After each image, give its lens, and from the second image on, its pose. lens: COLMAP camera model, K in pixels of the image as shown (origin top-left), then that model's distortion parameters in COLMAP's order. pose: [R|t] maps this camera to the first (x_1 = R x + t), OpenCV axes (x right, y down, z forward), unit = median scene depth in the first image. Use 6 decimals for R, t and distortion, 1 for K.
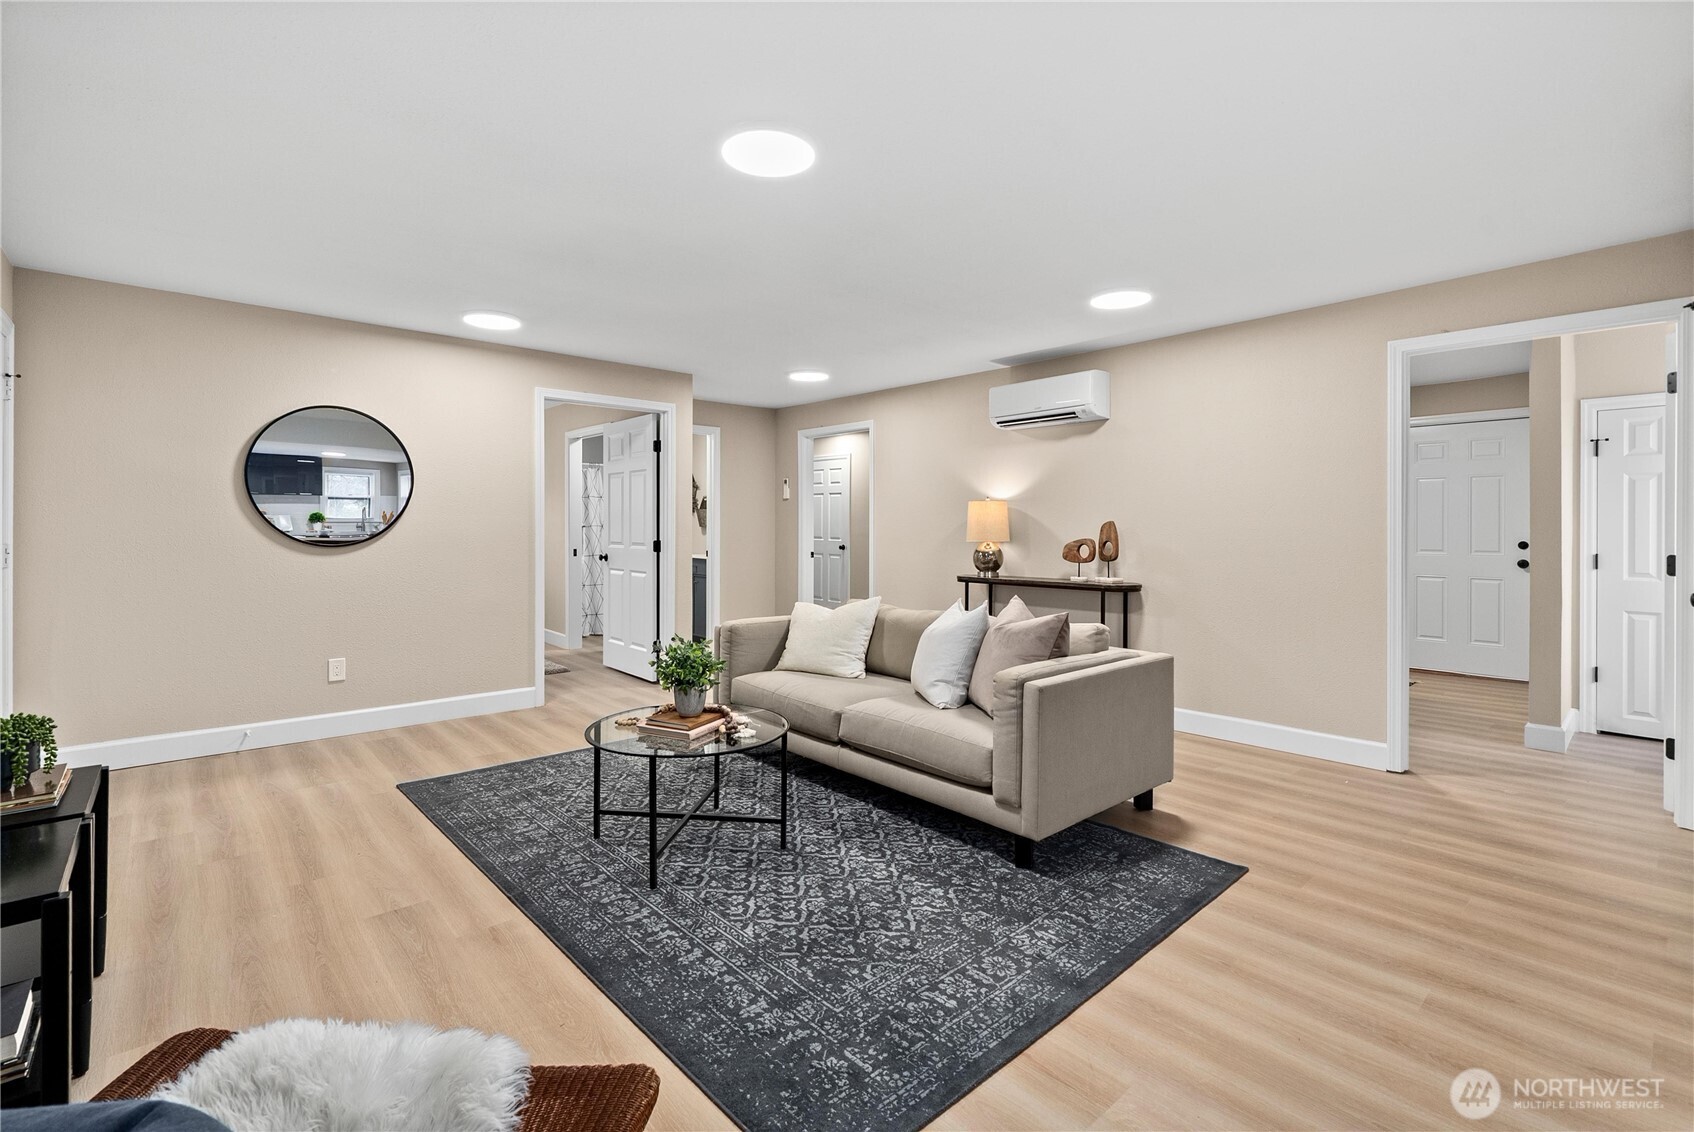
lens RADIAL K [[755.3, 0, 832.6], [0, 755.3, 537.7], [0, 0, 1]] dist [0.000142, 0.000089]
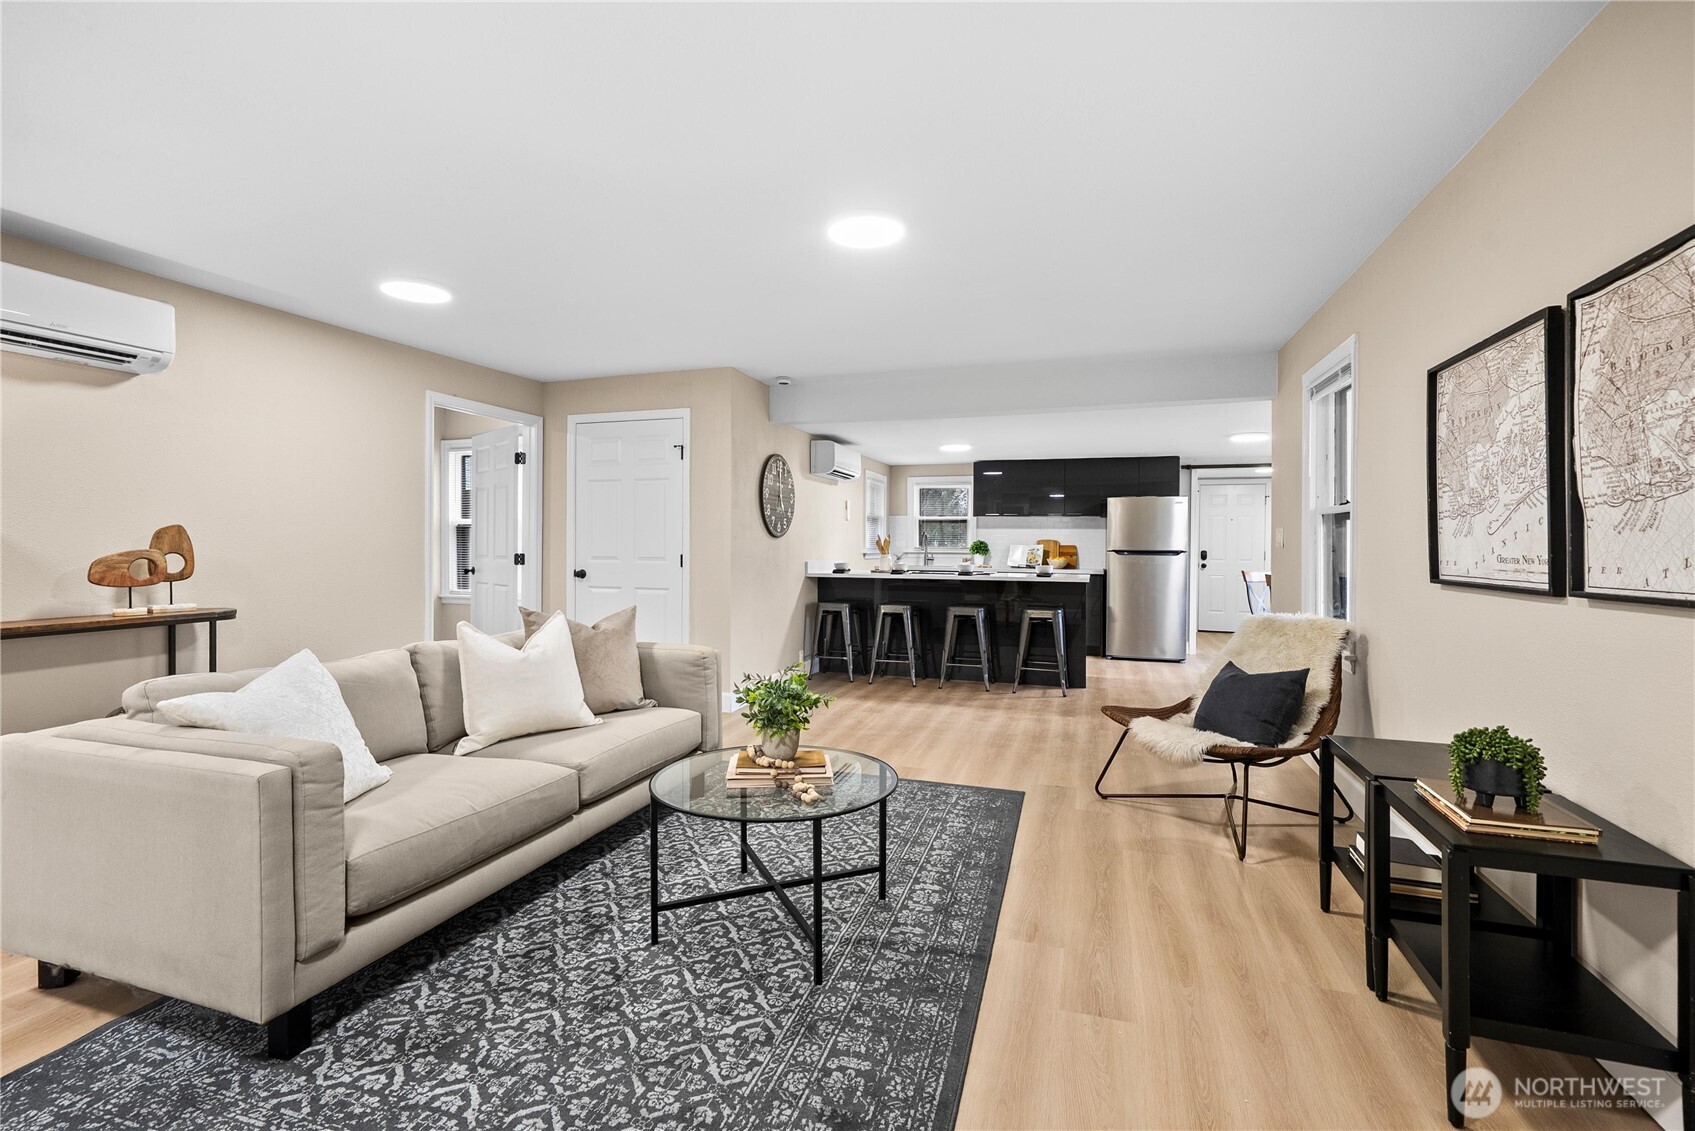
lens RADIAL K [[755.8, 0, 833.1], [0, 755.8, 537.2], [0, 0, 1]] dist [0.000142, 0.000089]
pose [[-0.493337, 0.008097, 0.869800, -1.009549], [0.007307, 0.999960, -0.005164, -0.005148], [-0.869807, 0.003808, -0.493377, 1.453934]]
